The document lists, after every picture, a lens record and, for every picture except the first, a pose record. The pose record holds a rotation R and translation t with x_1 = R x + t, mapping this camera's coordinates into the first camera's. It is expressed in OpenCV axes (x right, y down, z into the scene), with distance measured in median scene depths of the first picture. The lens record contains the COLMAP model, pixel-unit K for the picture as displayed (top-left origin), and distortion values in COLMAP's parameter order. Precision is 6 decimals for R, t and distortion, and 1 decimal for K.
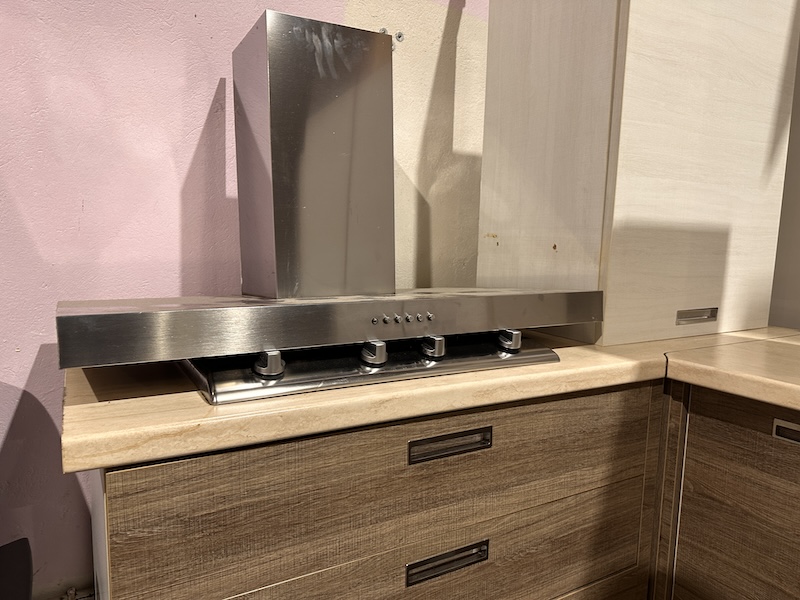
lens RADIAL K [[553.0, 0, 400.0], [0, 553.0, 300.0], [0, 0, 1]] dist [0.006347, -0.002345]
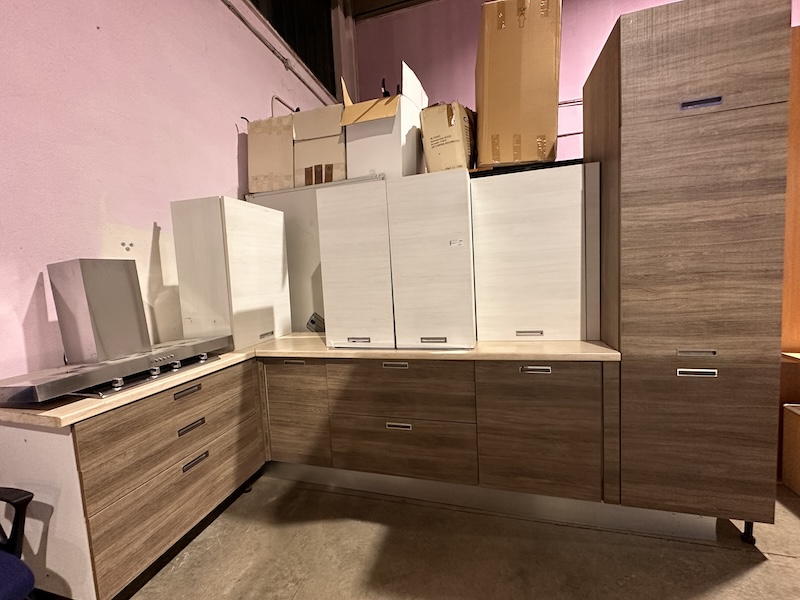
lens RADIAL K [[318.1, 0, 402.9], [0, 318.1, 297.6], [0, 0, 1]] dist [-0.000280, 0.000061]
pose [[0.703896, -0.112141, 0.701395, -0.242397], [0.145863, 0.989235, 0.011779, -0.120193], [-0.695166, 0.094016, 0.712675, -1.173540]]
